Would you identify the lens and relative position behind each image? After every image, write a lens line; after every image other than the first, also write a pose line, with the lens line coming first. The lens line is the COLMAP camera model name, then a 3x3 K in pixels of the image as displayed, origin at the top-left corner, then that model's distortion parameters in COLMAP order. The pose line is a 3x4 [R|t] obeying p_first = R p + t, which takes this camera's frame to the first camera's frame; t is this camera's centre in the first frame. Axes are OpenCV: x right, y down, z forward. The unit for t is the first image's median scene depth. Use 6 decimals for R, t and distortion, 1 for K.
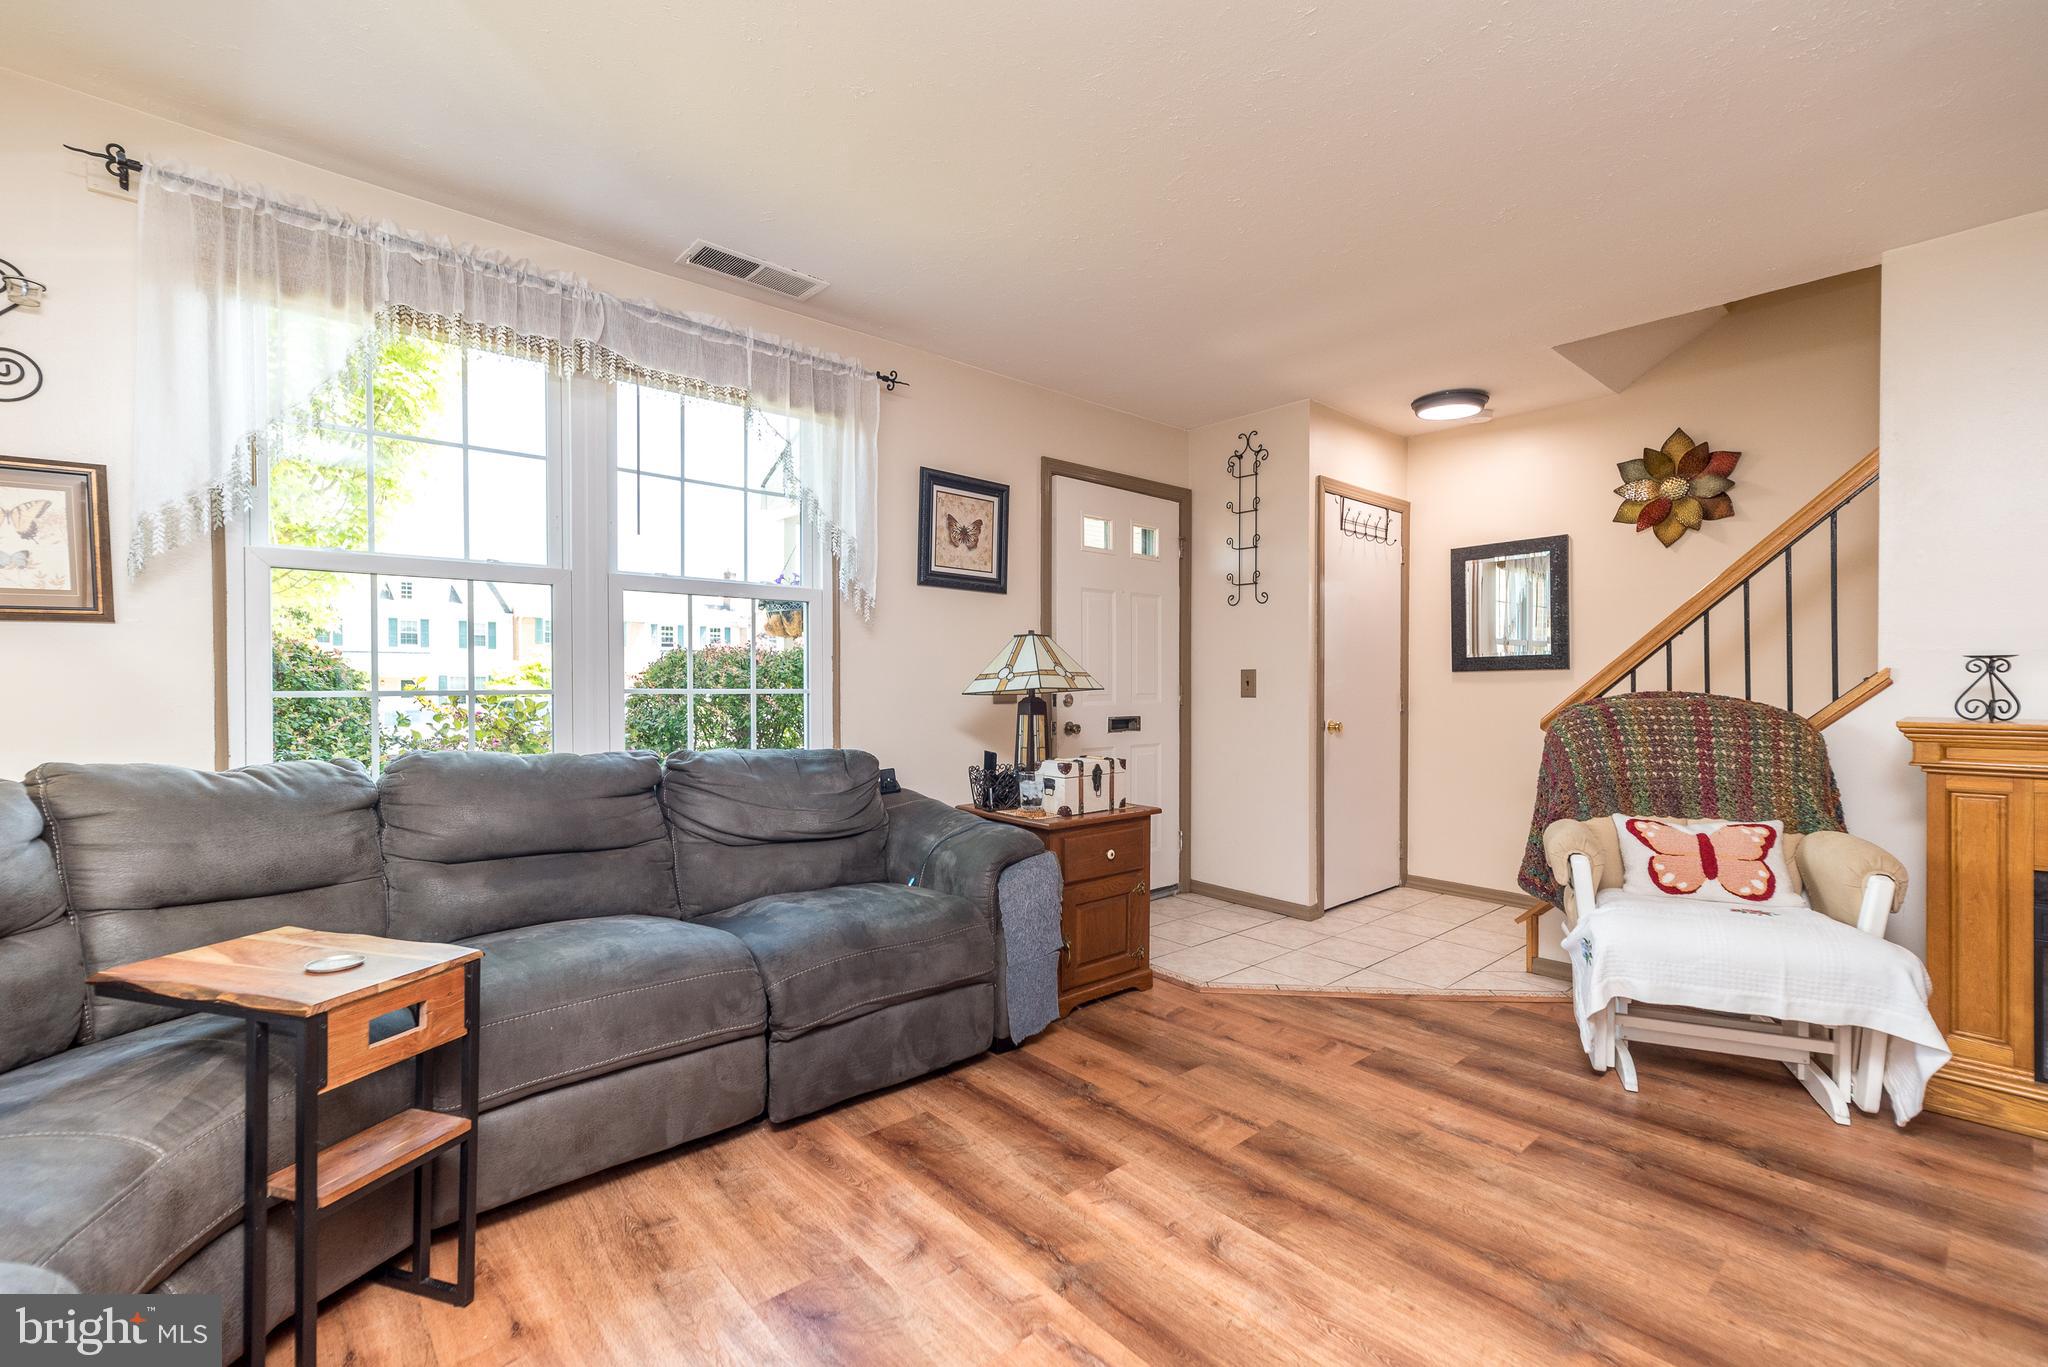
lens RADIAL K [[896.0, 0, 1019.1], [0, 896.0, 687.2], [0, 0, 1]] dist [0.010327, -0.000412]
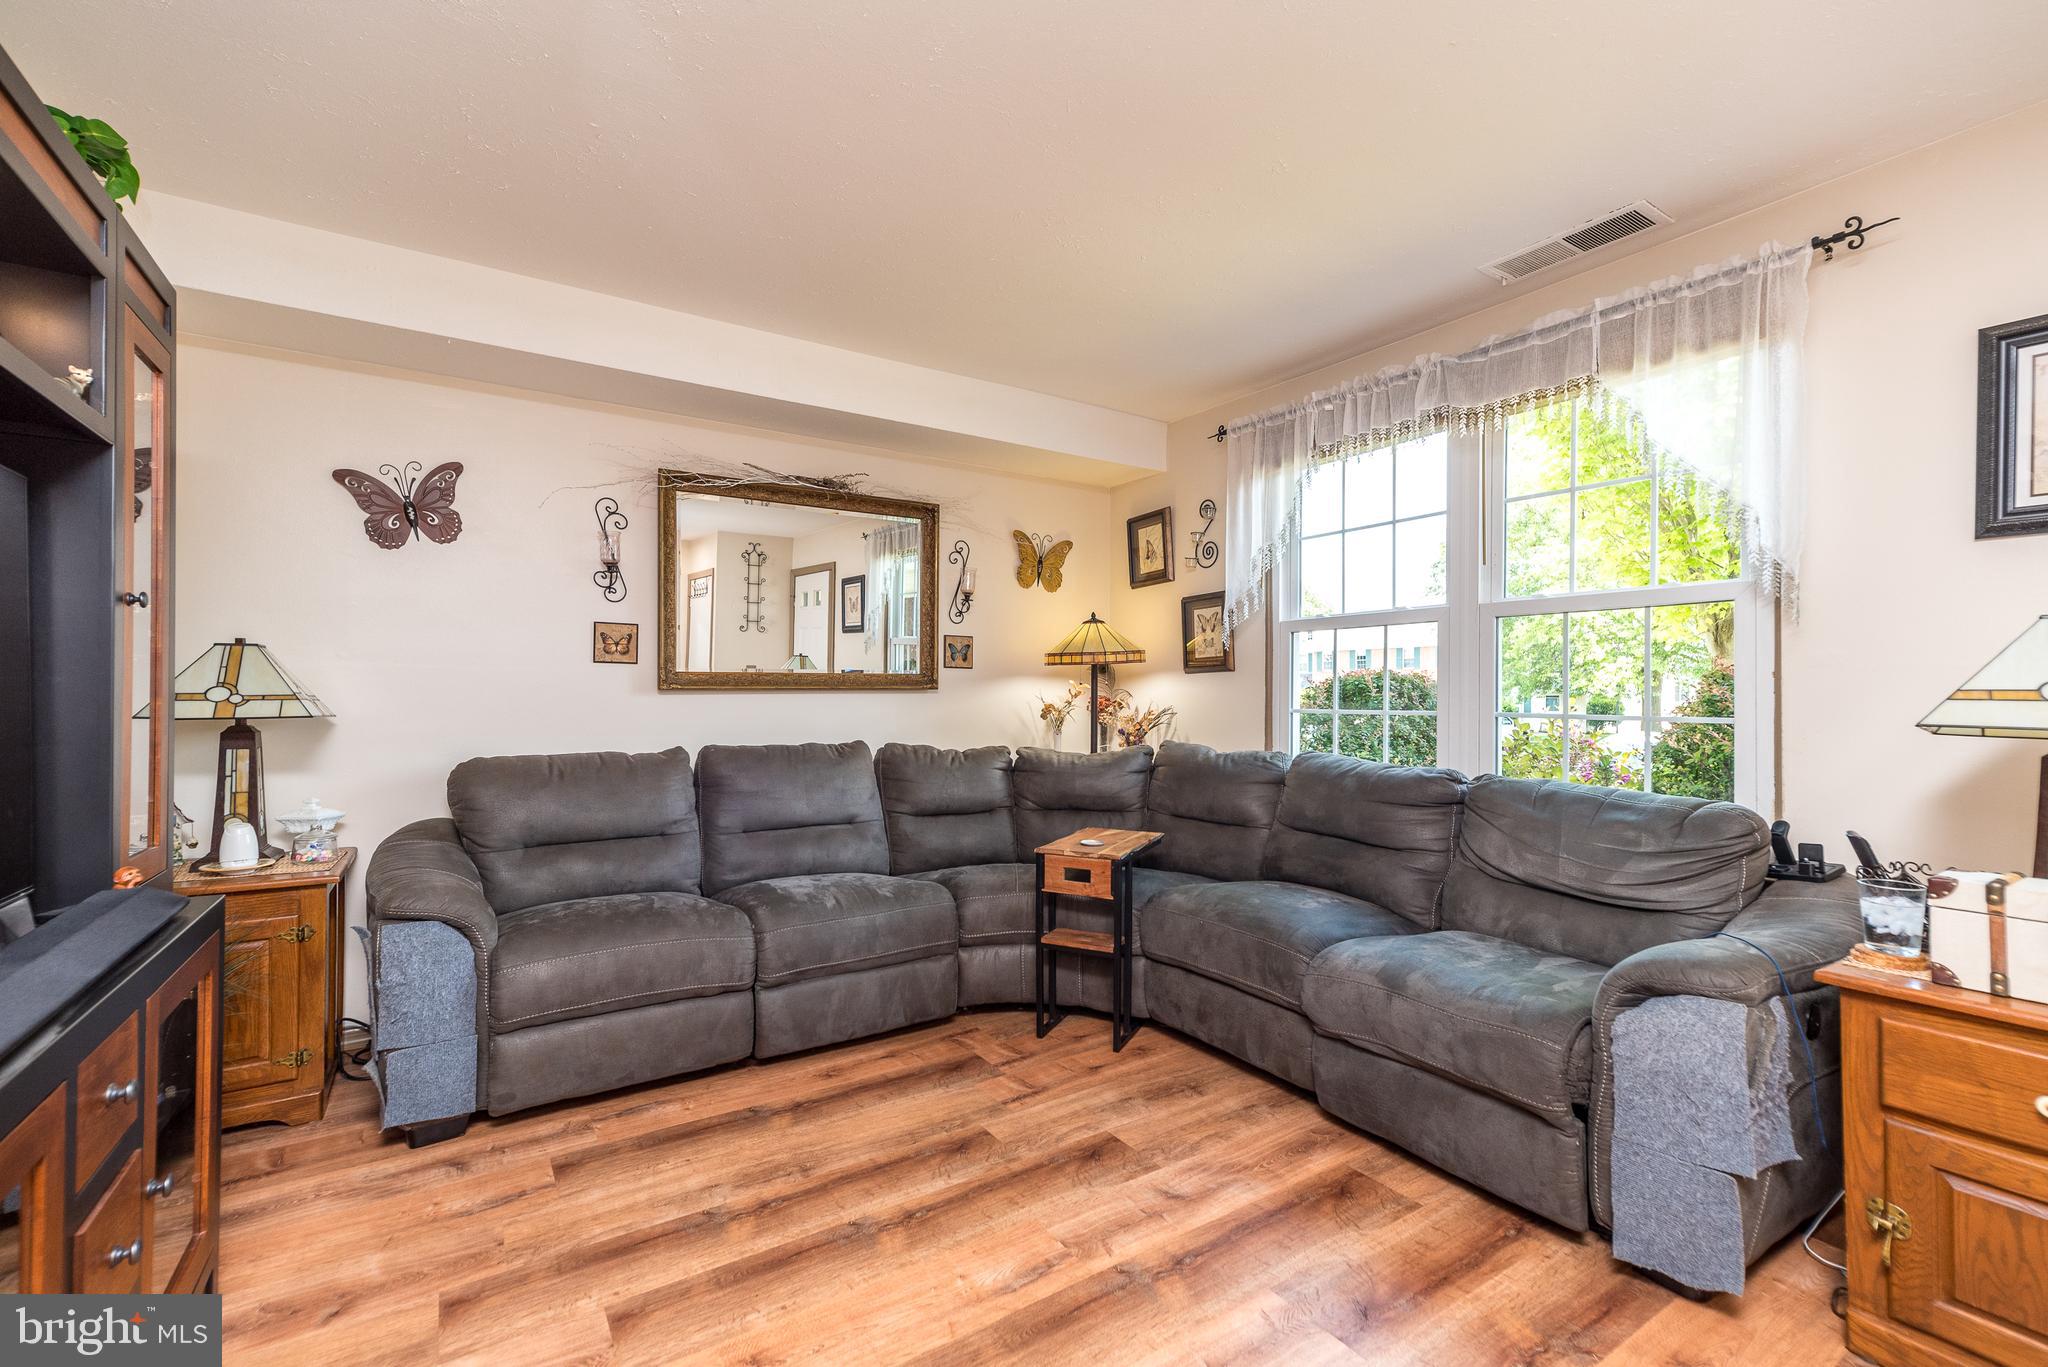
lens RADIAL K [[896.0, 0, 1034.8], [0, 896.0, 689.6], [0, 0, 1]] dist [0.010327, -0.000412]
pose [[-0.137315, -0.007526, -0.990499, 0.604732], [-0.012316, 0.999907, -0.005890, -0.010107], [0.990451, 0.011390, -0.137395, 0.555238]]
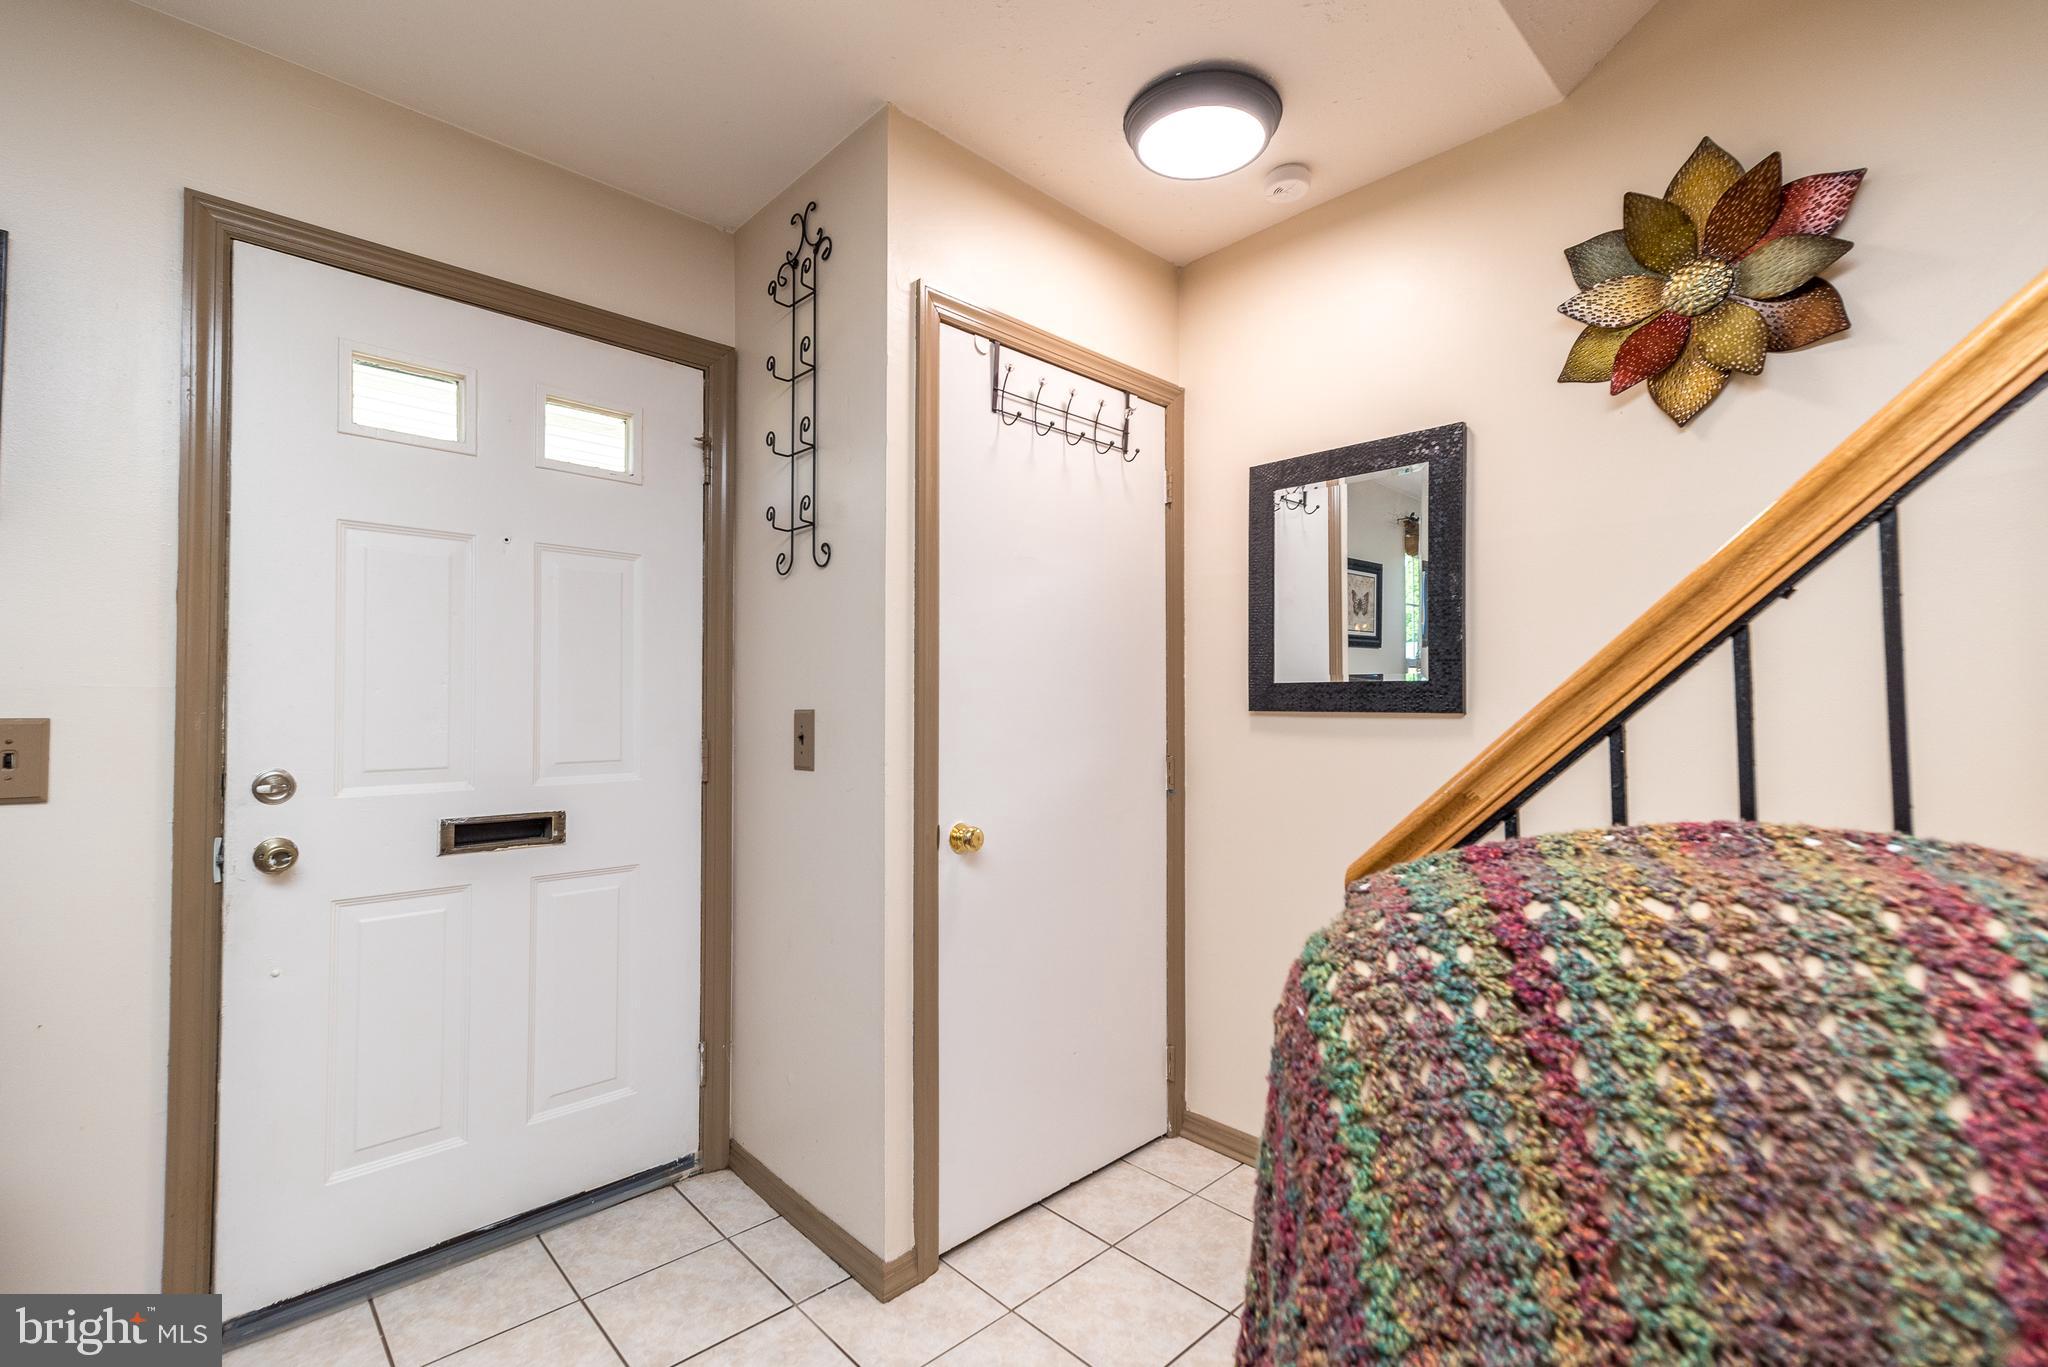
lens RADIAL K [[896.0, 0, 1030.6], [0, 896.0, 693.7], [0, 0, 1]] dist [0.010327, -0.000412]
pose [[0.999351, 0.001998, 0.035960, 0.502491], [-0.000967, 0.999588, -0.028680, -0.021697], [-0.036003, 0.028627, 0.998942, 0.745602]]
